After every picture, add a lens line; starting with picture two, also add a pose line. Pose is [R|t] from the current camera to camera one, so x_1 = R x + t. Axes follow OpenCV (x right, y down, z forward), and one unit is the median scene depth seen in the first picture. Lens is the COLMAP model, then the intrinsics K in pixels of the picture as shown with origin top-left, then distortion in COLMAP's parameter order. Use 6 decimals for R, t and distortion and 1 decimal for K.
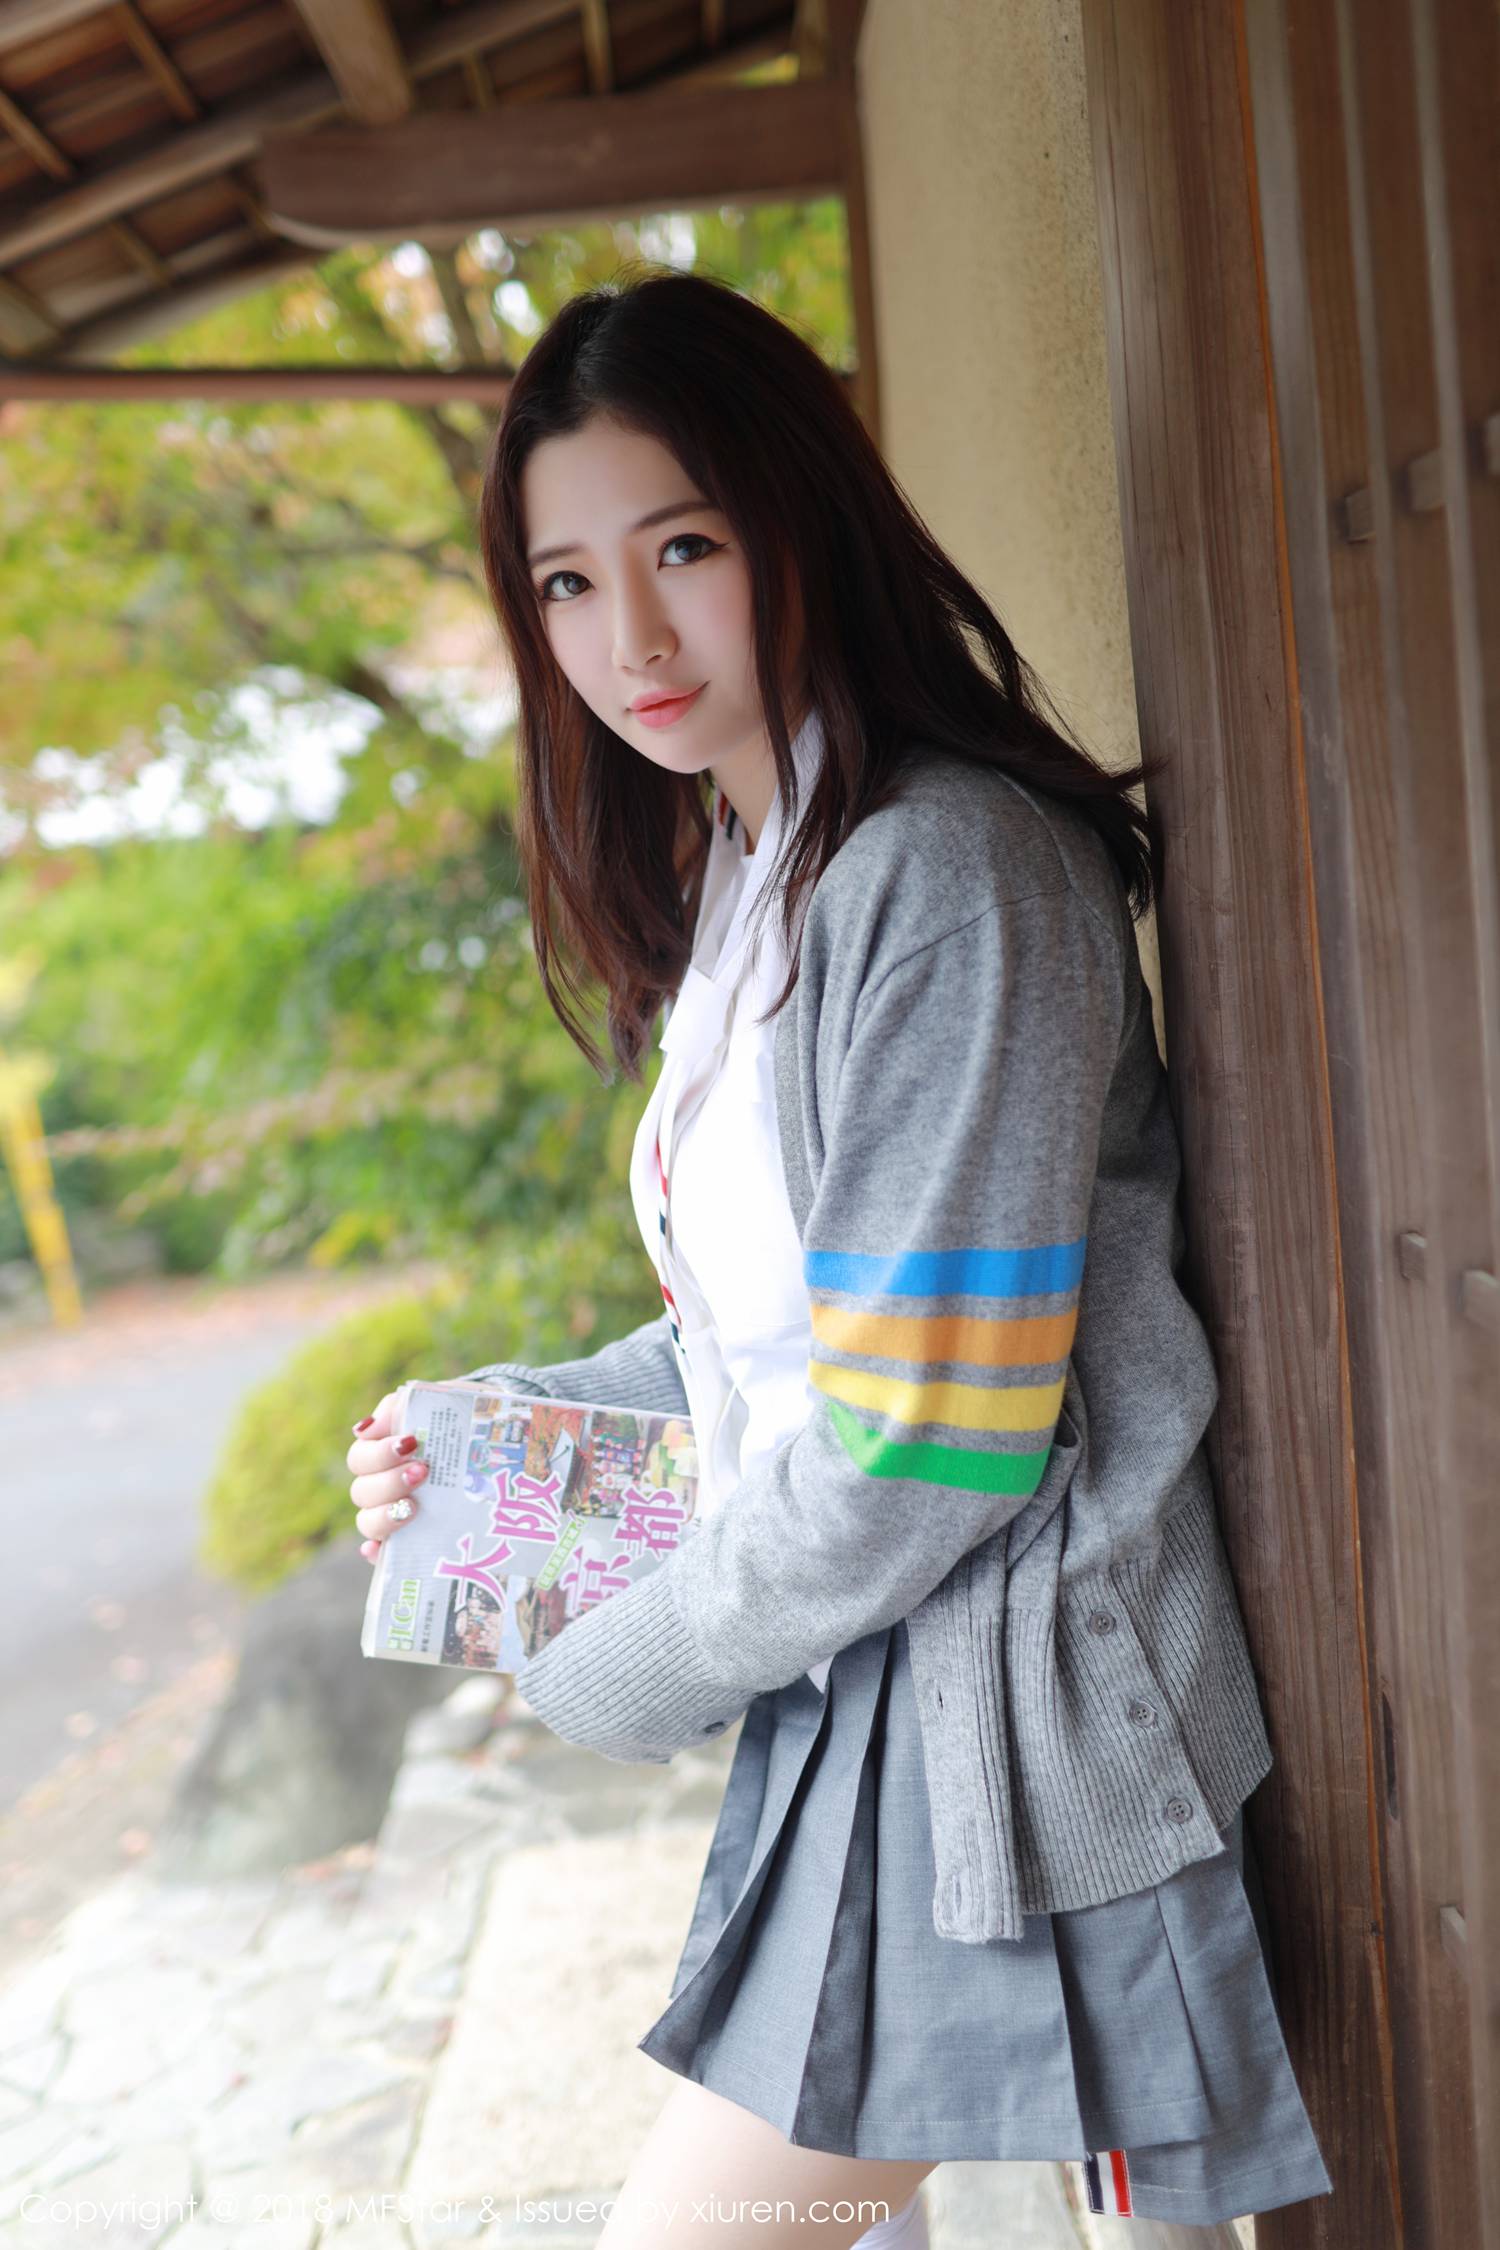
lens RADIAL K [[2184.0, 0, 754.1], [0, 2184.0, 1129.4], [0, 0, 1]] dist [-0.036326, 0.000000]
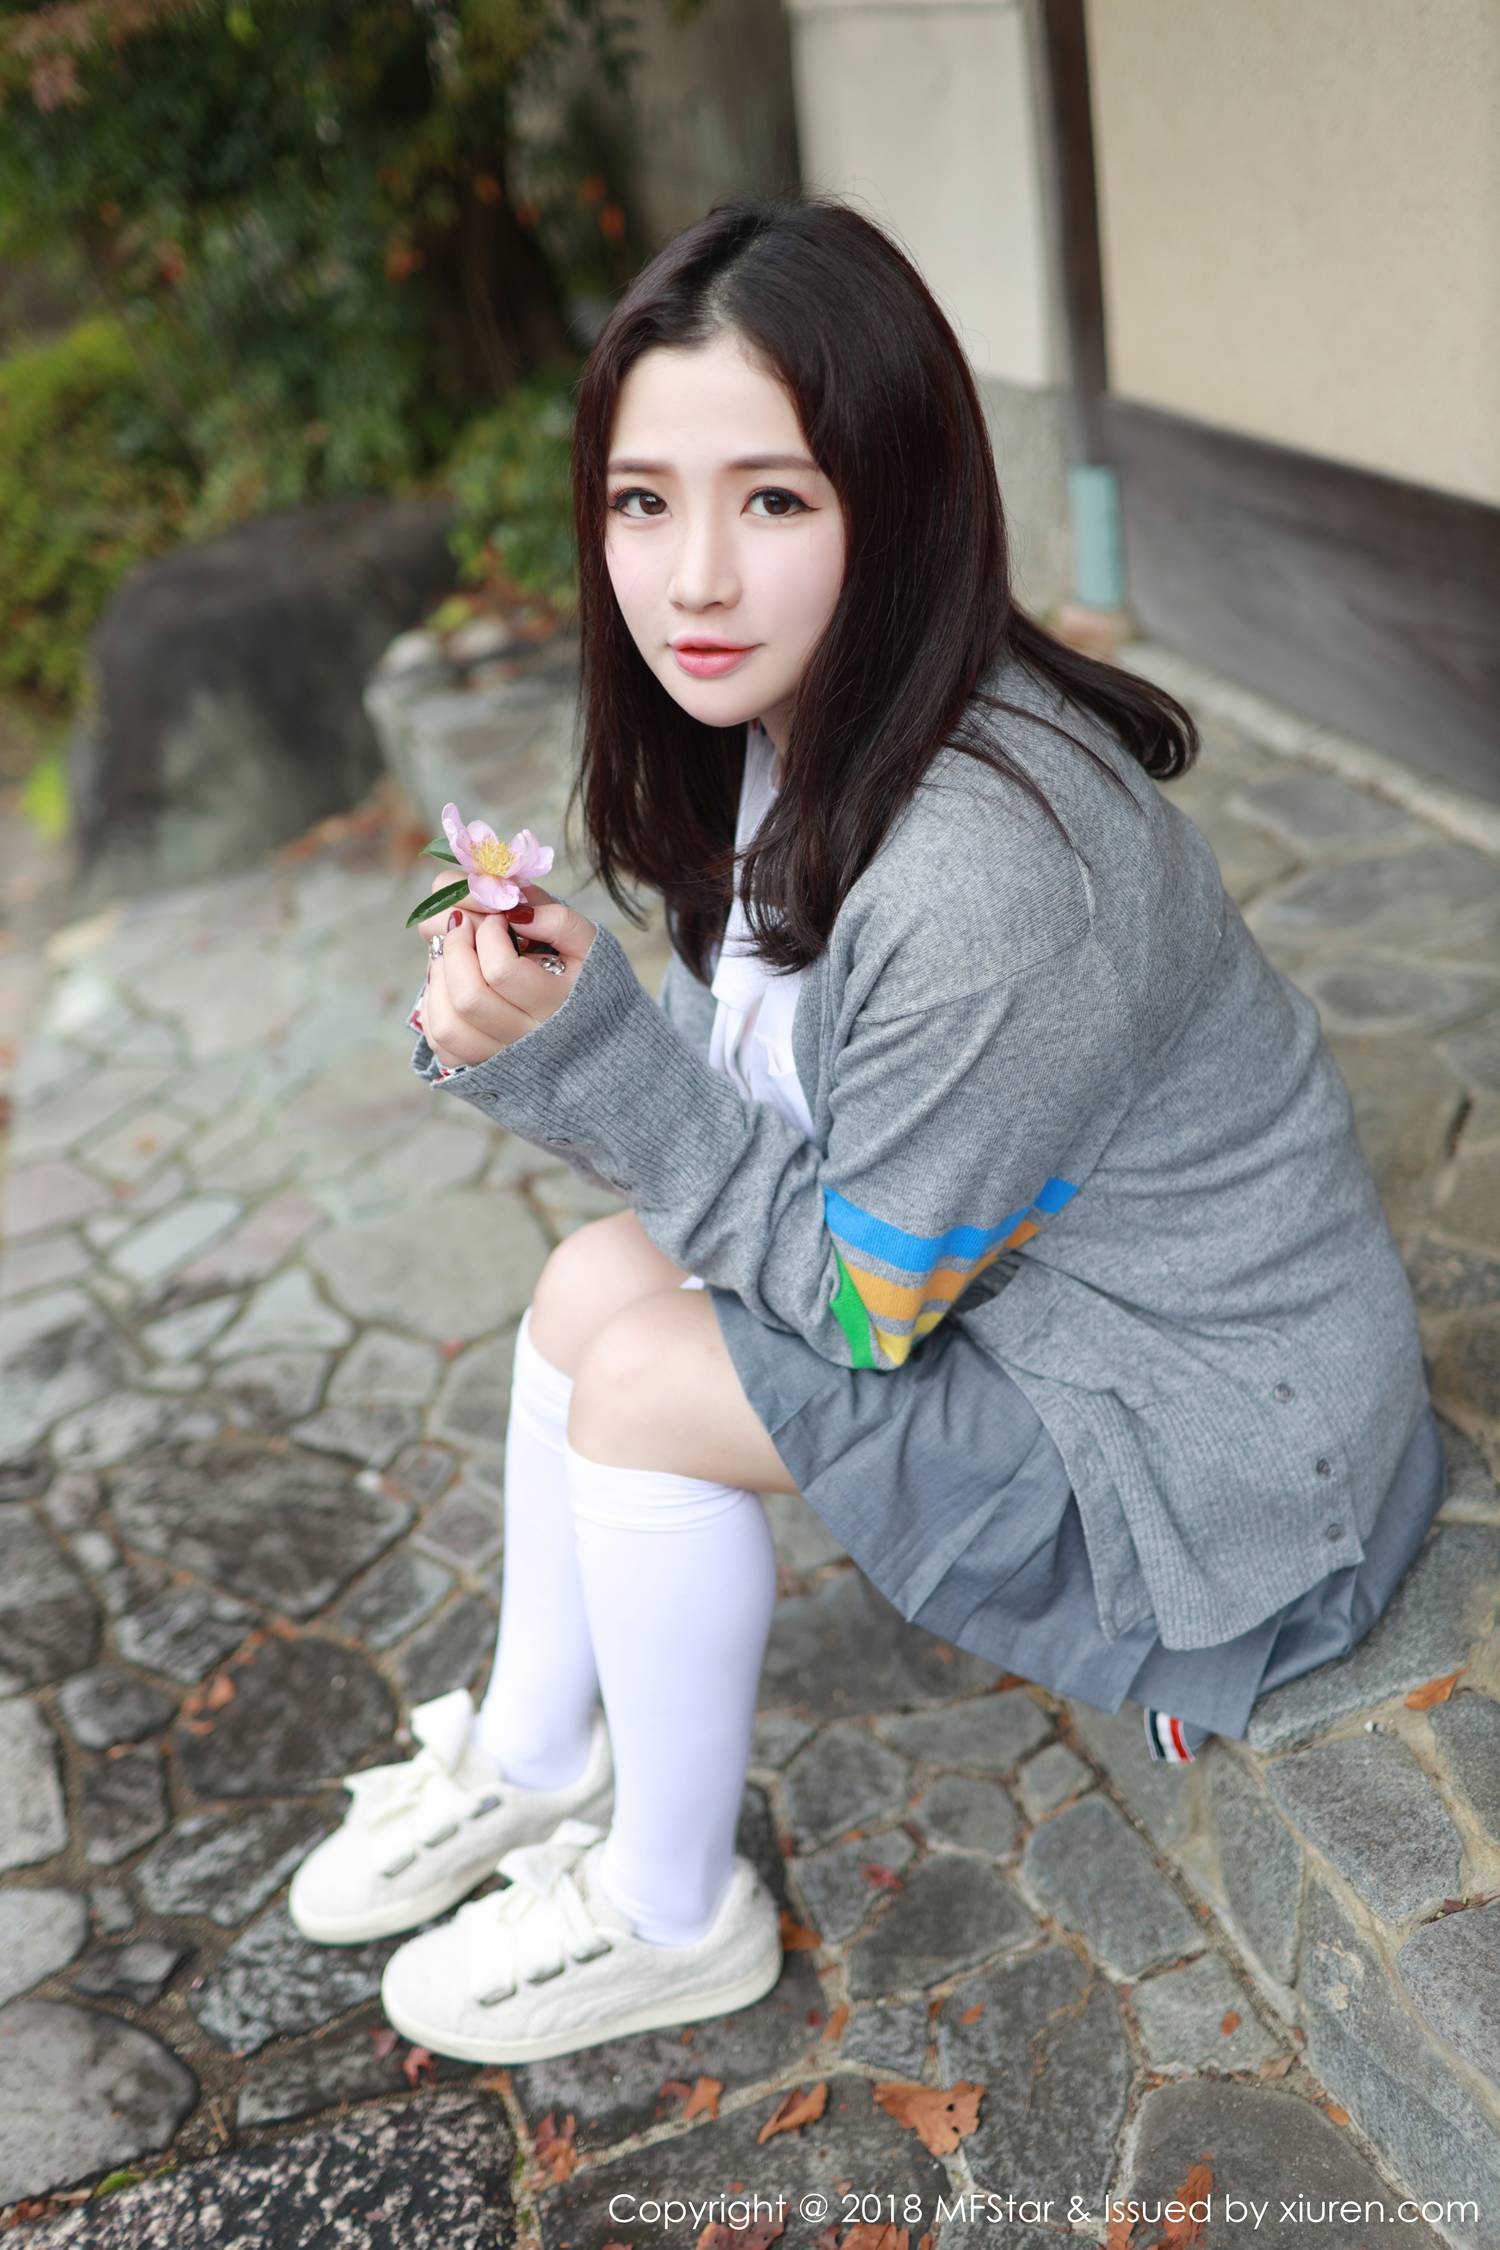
lens RADIAL K [[2184.0, 0, 752.1], [0, 2184.0, 1114.6], [0, 0, 1]] dist [-0.036326, 0.000000]
pose [[0.931299, -0.219597, 0.290618, -0.410301], [0.104732, 0.925581, 0.363772, 0.149623], [-0.348874, -0.308344, 0.884992, 0.035086]]
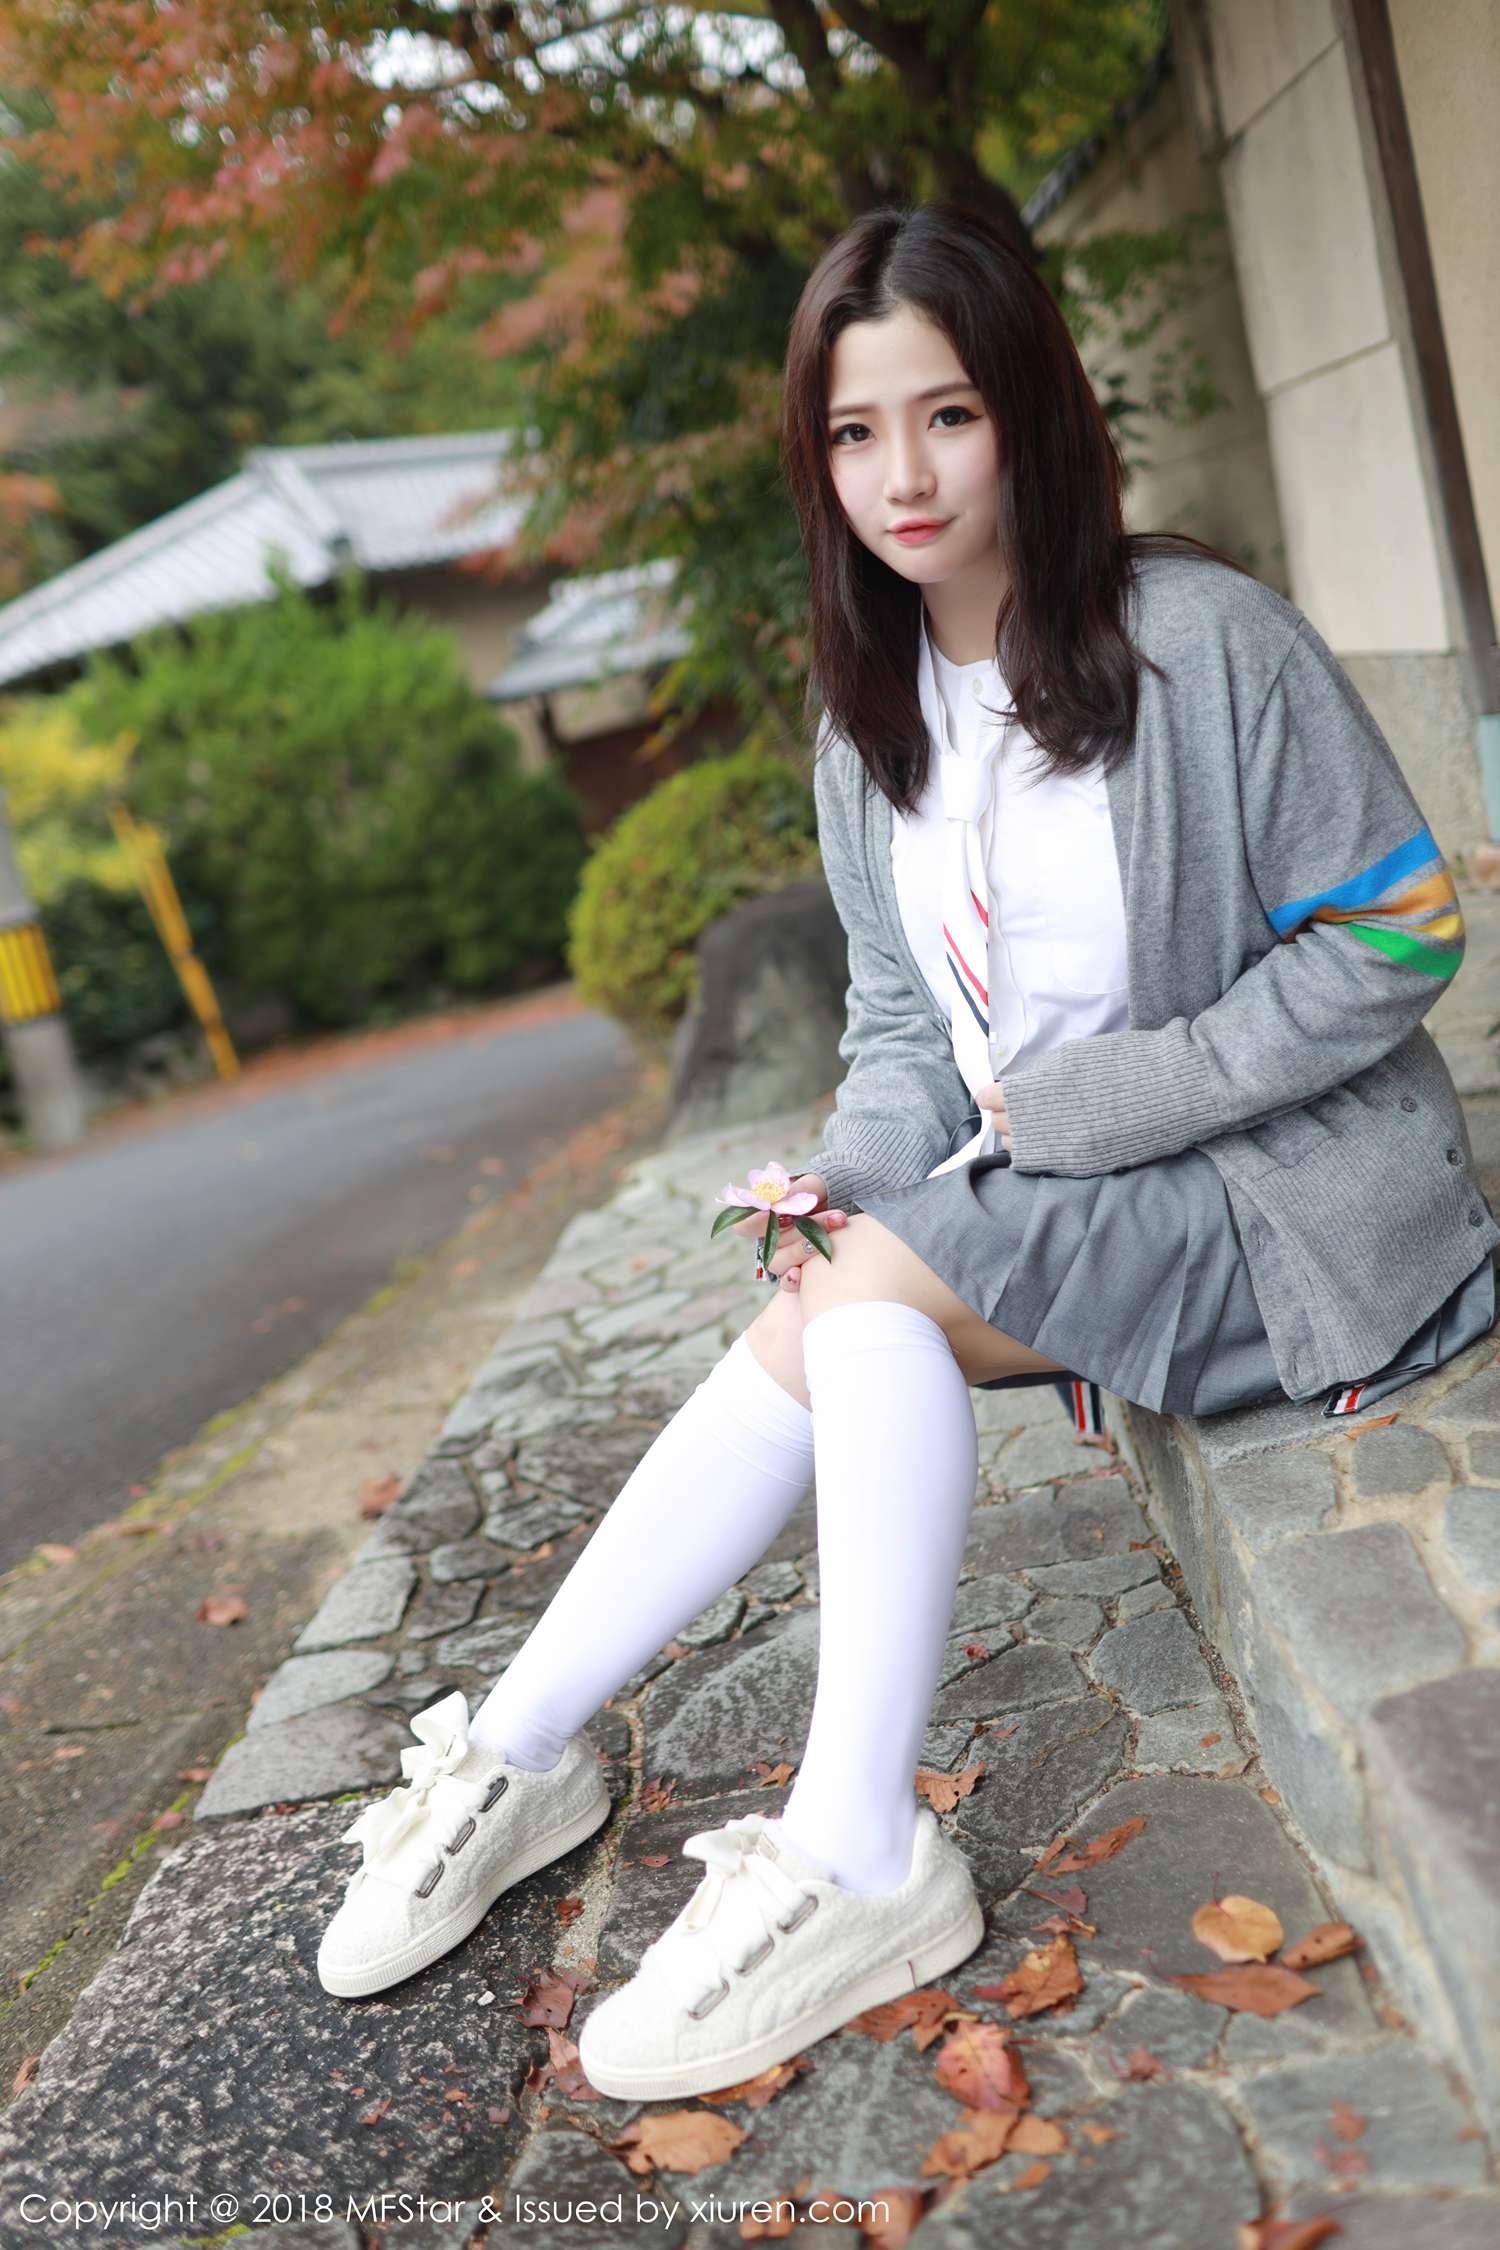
lens RADIAL K [[2184.0, 0, 737.0], [0, 2184.0, 1100.7], [0, 0, 1]] dist [-0.036326, 0.000000]
pose [[0.989672, -0.141485, -0.023049, -0.289717], [0.142867, 0.986698, 0.077559, 0.315953], [0.011769, -0.080050, 0.996721, -0.187508]]
